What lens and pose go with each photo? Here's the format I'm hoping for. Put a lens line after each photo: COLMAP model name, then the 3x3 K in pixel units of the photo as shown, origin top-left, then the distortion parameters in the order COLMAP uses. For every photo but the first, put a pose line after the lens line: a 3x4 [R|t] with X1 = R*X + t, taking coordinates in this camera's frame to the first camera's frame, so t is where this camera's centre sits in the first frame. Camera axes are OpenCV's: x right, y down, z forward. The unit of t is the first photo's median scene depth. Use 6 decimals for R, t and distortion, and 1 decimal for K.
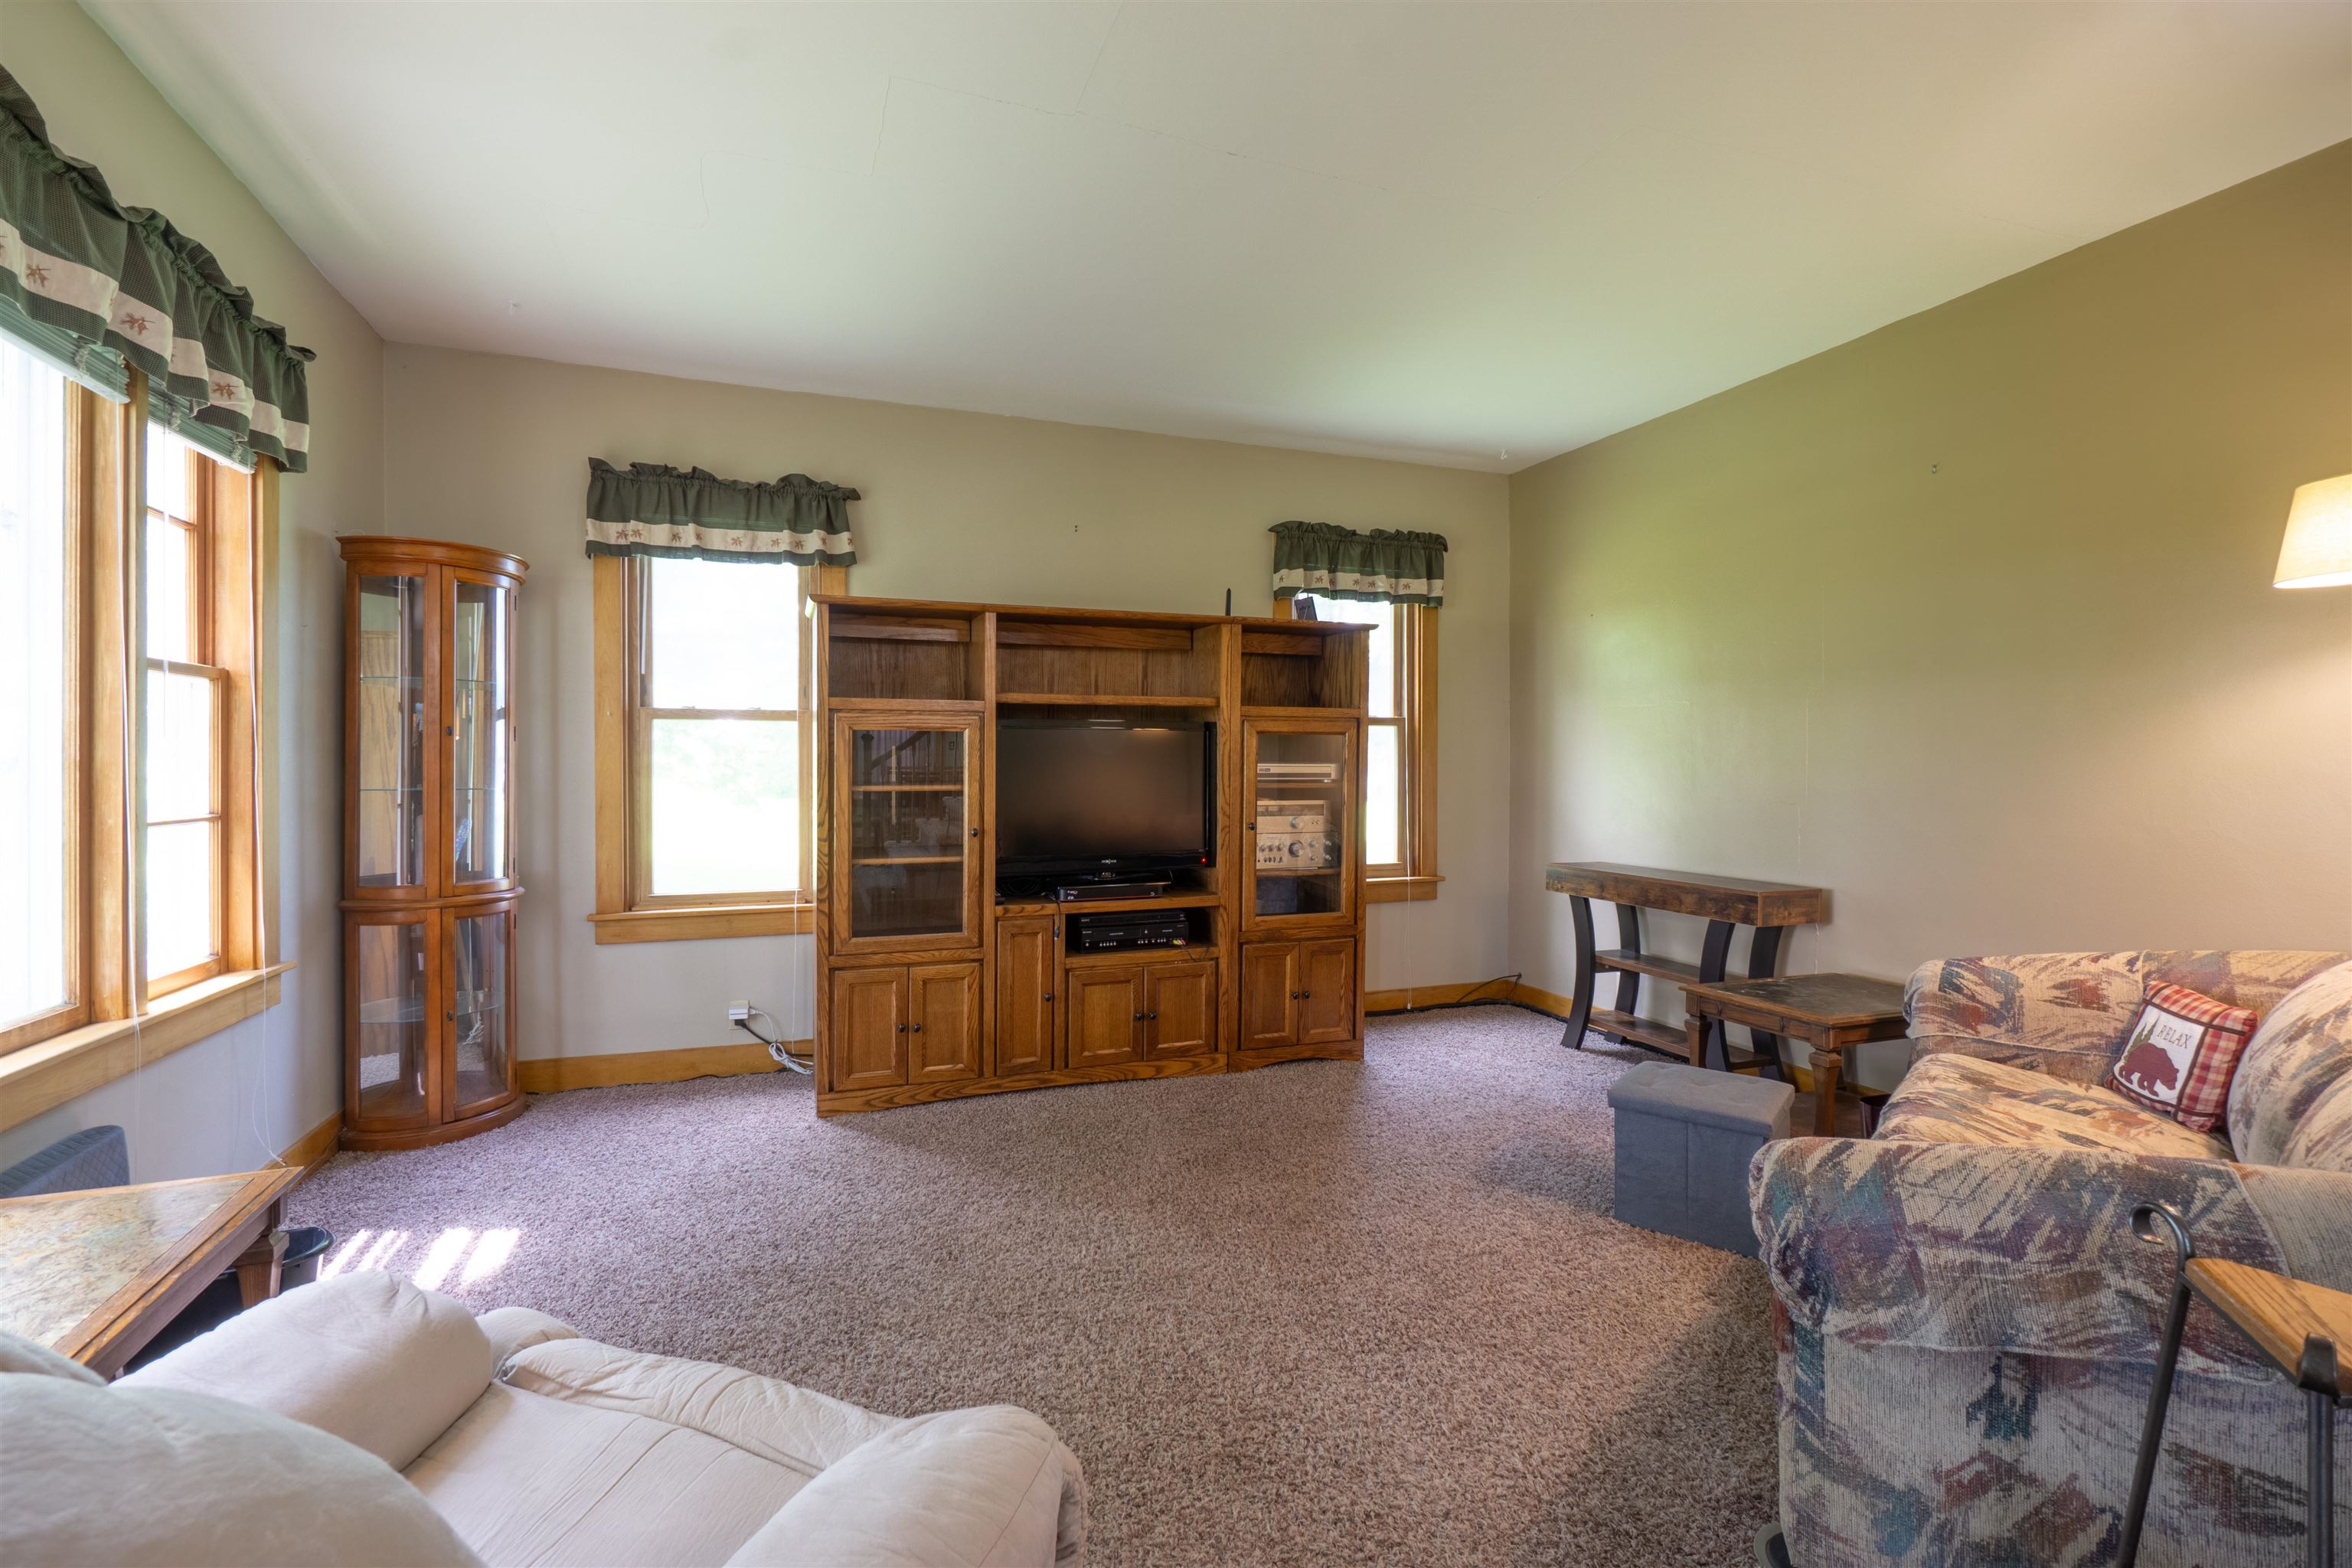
lens RADIAL K [[1051.2, 0, 1180.4], [0, 1051.2, 780.7], [0, 0, 1]] dist [-0.003059, -0.000485]
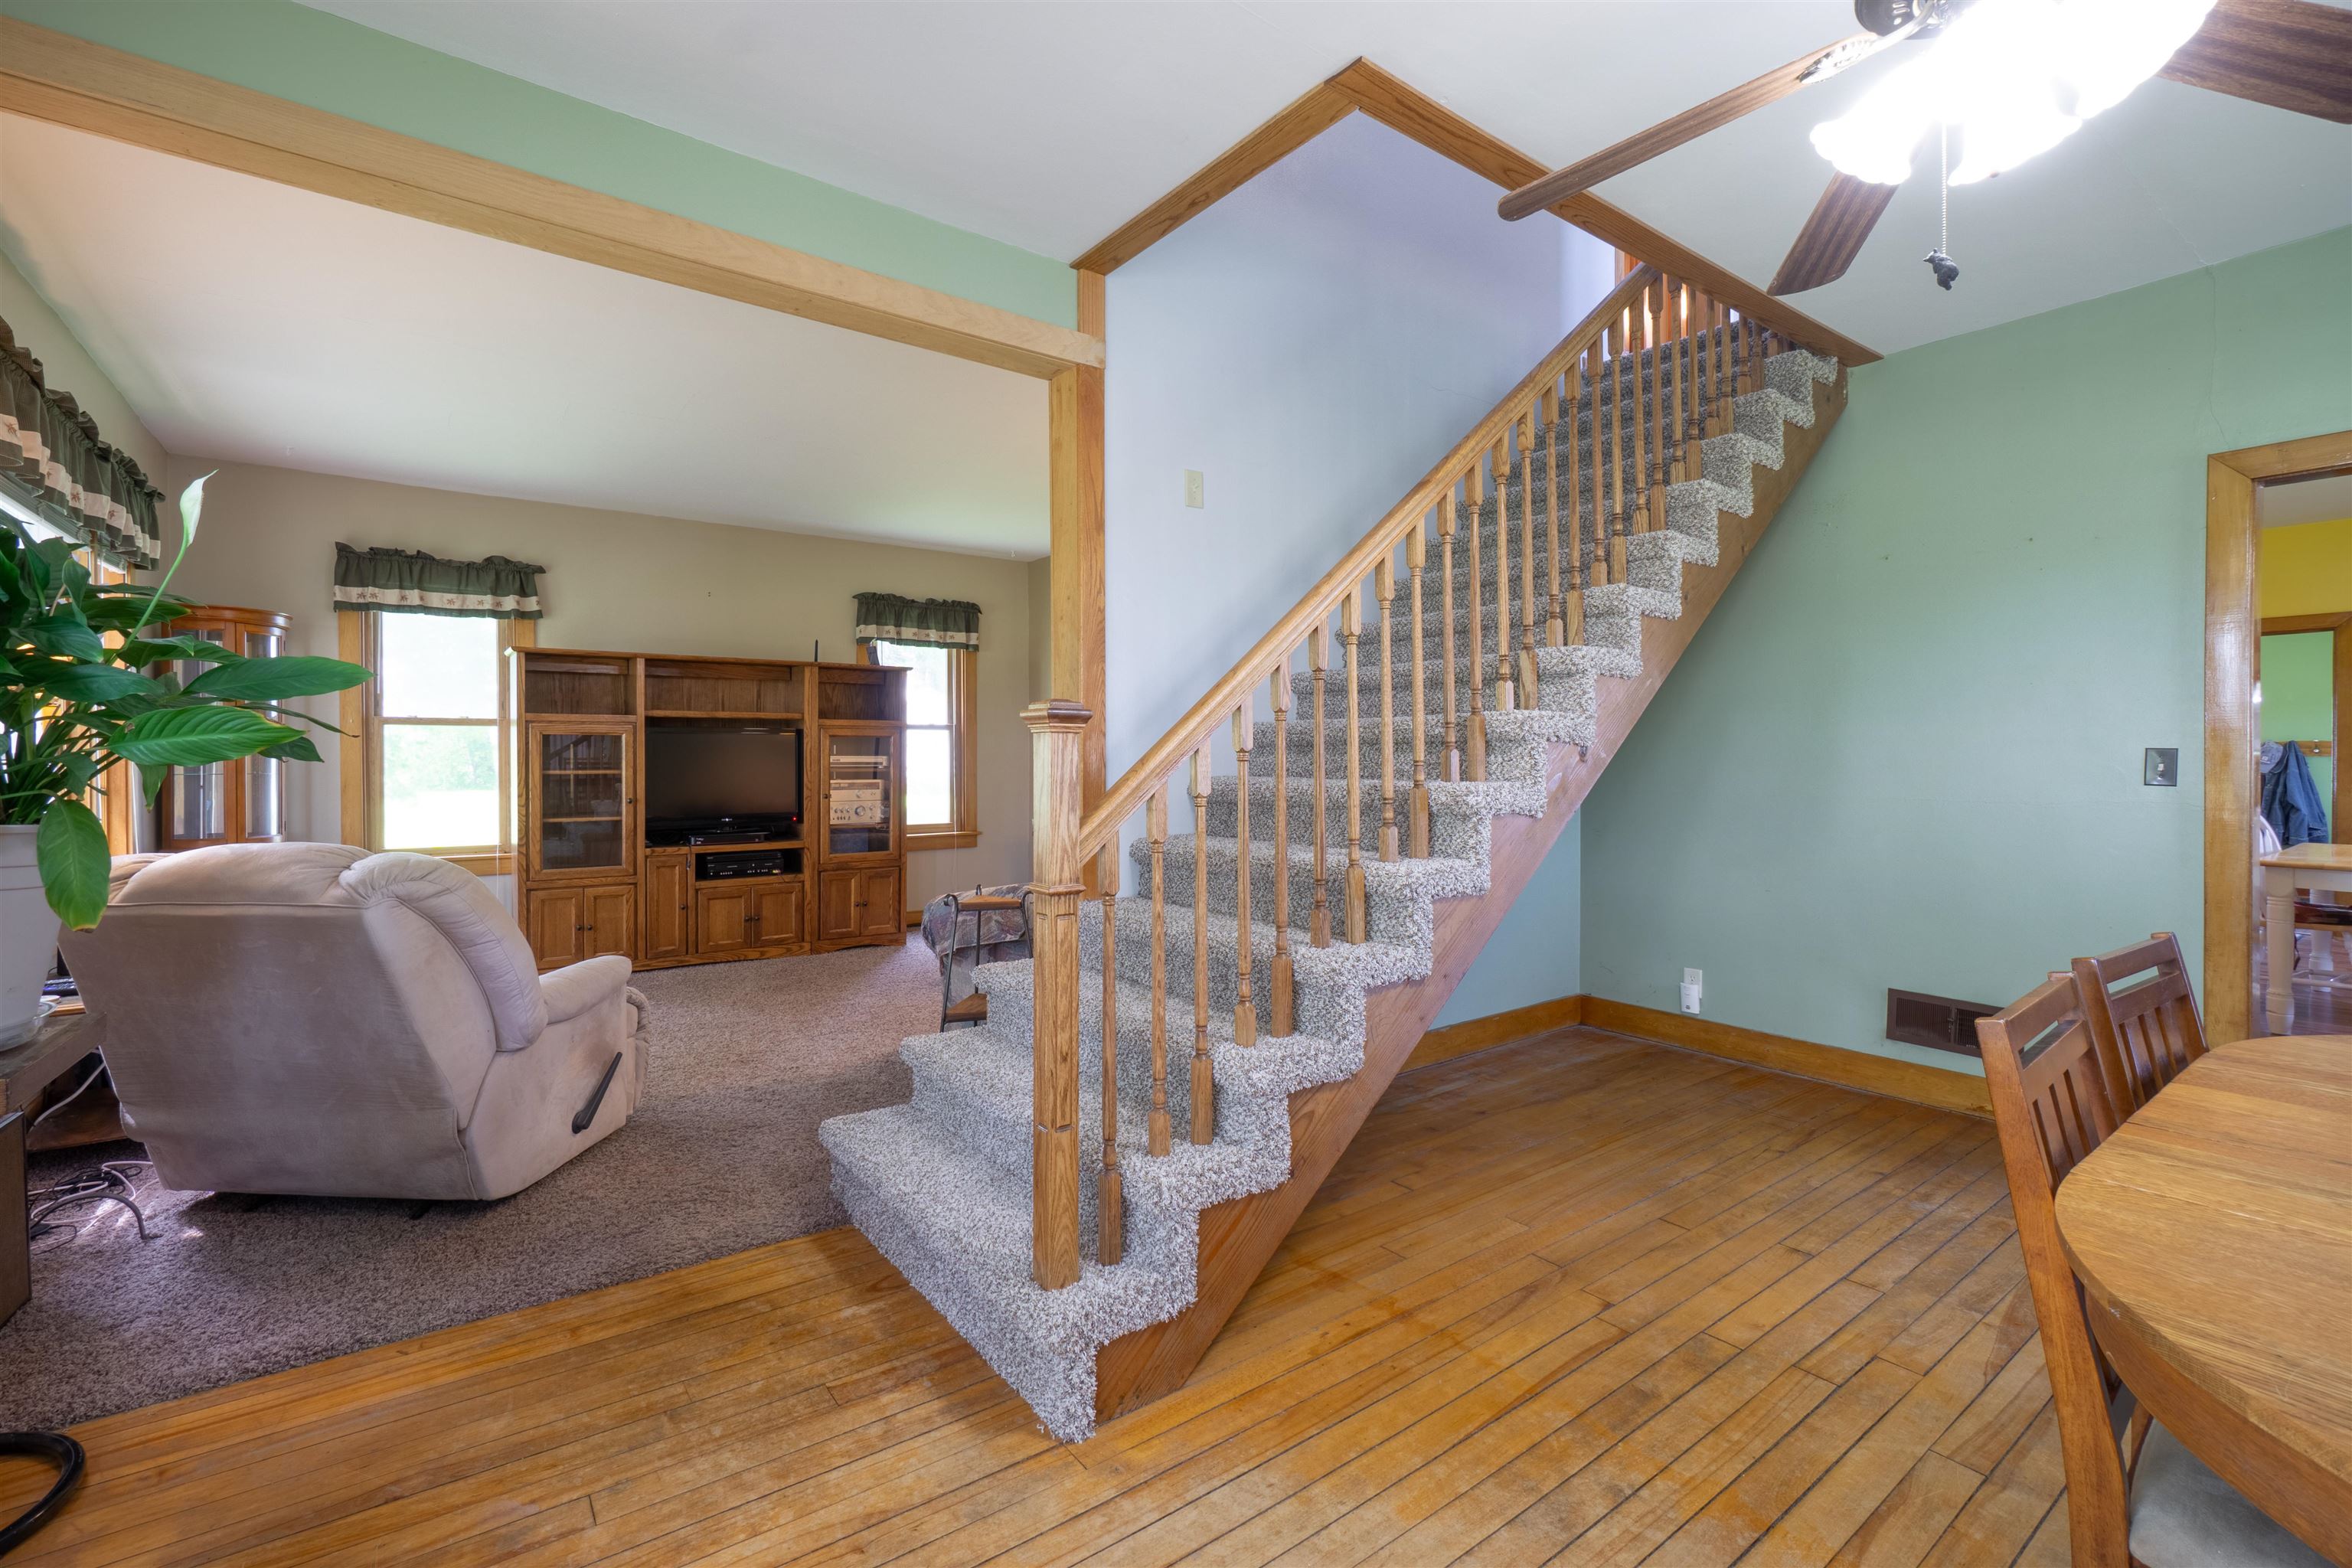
lens RADIAL K [[1051.2, 0, 1158.4], [0, 1051.2, 781.7], [0, 0, 1]] dist [-0.003059, -0.000485]
pose [[0.972294, -0.007025, 0.233657, 0.182700], [0.006090, 0.999970, 0.004723, 0.017562], [-0.233683, -0.003170, 0.972308, -0.627048]]
